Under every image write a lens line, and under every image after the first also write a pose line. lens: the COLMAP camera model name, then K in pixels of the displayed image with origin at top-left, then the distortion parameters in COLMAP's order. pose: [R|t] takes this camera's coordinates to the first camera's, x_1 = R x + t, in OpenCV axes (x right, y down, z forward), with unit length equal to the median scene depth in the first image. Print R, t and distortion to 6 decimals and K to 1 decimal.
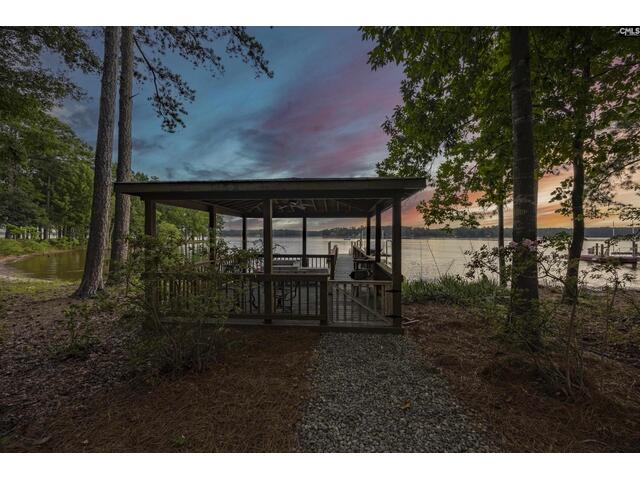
lens RADIAL K [[248.4, 0, 322.4], [0, 248.4, 237.7], [0, 0, 1]] dist [-0.003045, 0.000133]
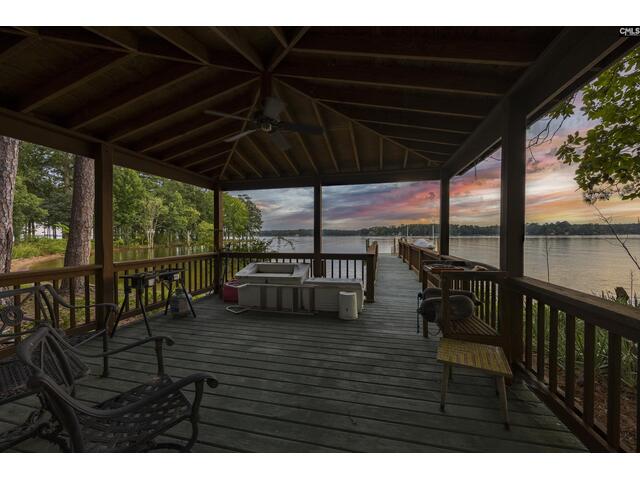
lens RADIAL K [[248.4, 0, 320.2], [0, 248.4, 239.1], [0, 0, 1]] dist [-0.003045, 0.000133]
pose [[0.986745, -0.006259, -0.162158, 0.020476], [0.007694, 0.999937, 0.008224, 0.031809], [0.162097, -0.009363, 0.986730, 0.463676]]
